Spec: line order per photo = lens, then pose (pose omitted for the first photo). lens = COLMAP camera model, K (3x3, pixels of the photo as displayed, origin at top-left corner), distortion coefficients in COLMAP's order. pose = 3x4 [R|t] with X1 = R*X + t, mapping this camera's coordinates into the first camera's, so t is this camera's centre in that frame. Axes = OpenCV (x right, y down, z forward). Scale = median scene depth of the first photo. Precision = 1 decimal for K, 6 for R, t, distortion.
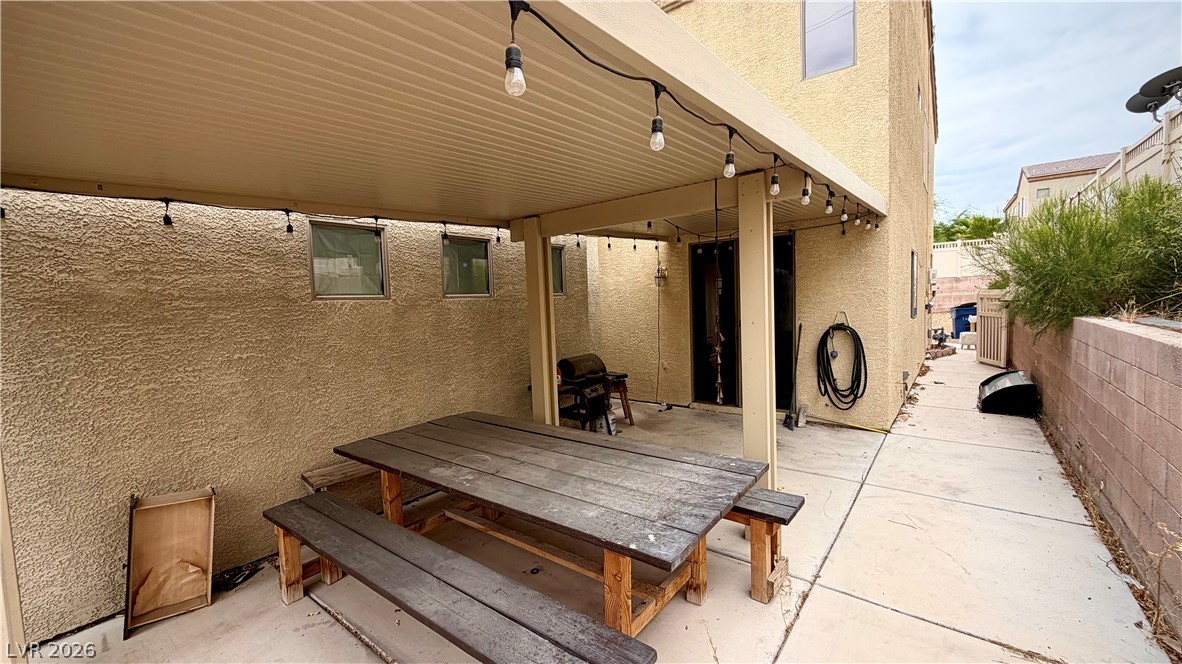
lens RADIAL K [[470.5, 0, 587.7], [0, 470.5, 331.3], [0, 0, 1]] dist [0.001788, -0.000027]
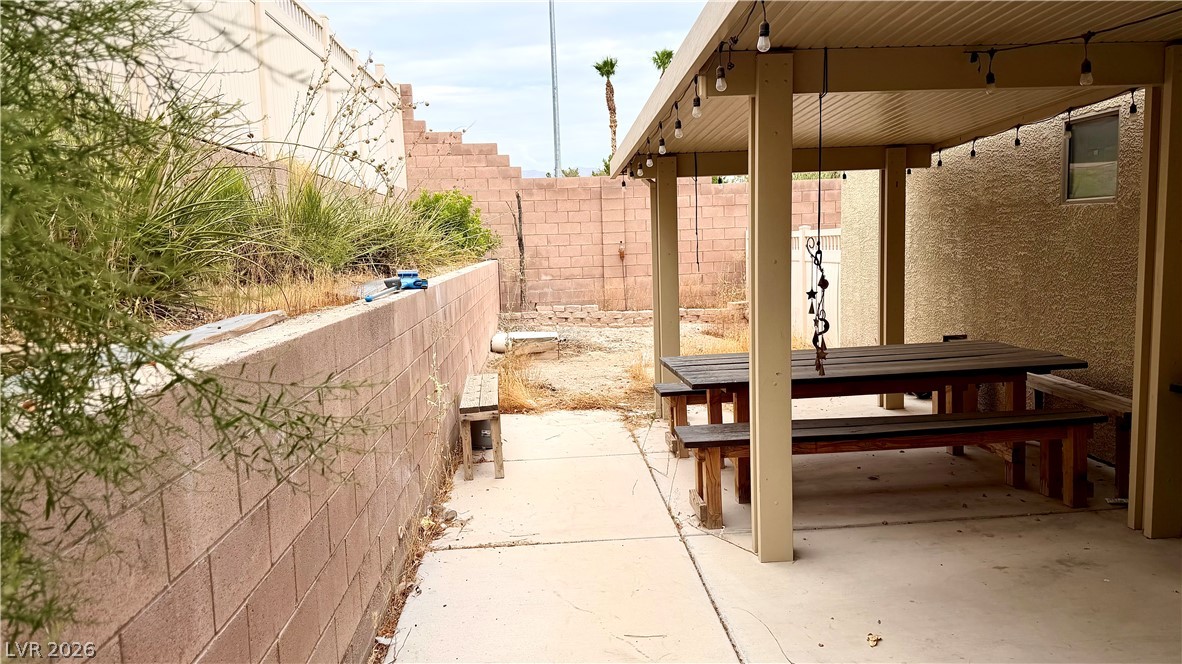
lens RADIAL K [[830.8, 0, 589.5], [0, 830.8, 332.6], [0, 0, 1]] dist [0.077081, -0.096744]
pose [[-0.733445, 0.157905, -0.661154, 0.689507], [0.045087, 0.981804, 0.184470, -0.088541], [0.678252, 0.105488, -0.727218, 0.837196]]
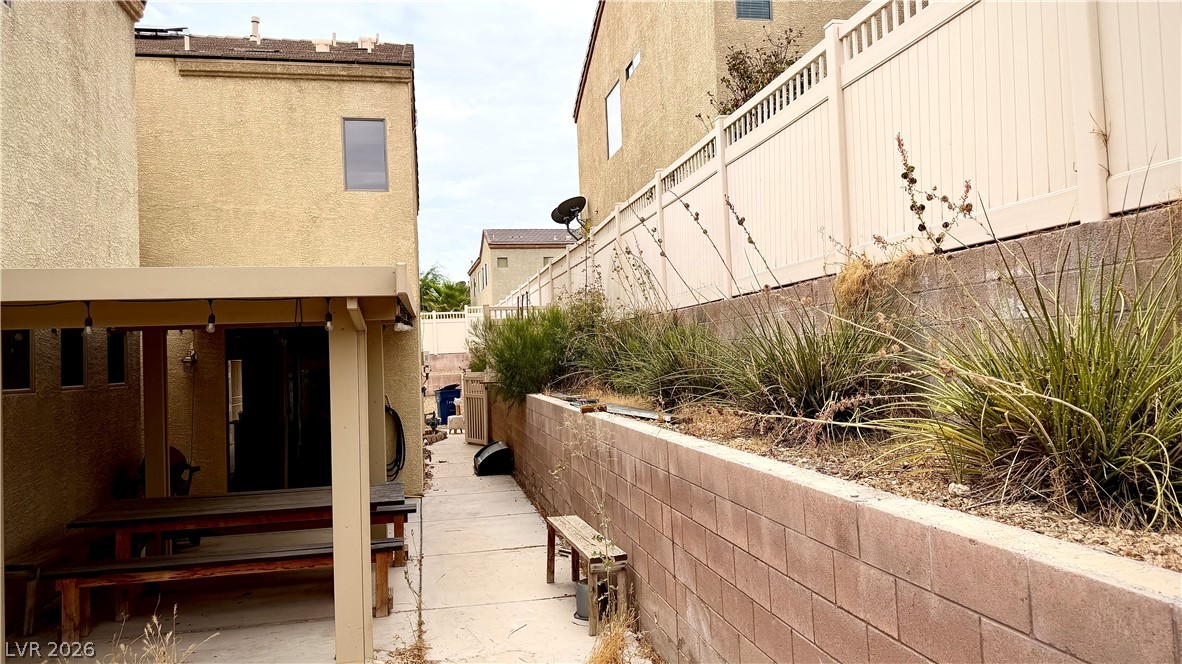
lens RADIAL K [[830.8, 0, 593.0], [0, 830.8, 329.6], [0, 0, 1]] dist [0.077081, -0.096744]
pose [[0.645513, 0.036153, 0.762893, -0.586958], [0.063211, 0.992923, -0.100539, 0.030669], [-0.761129, 0.113122, 0.638660, -0.598761]]
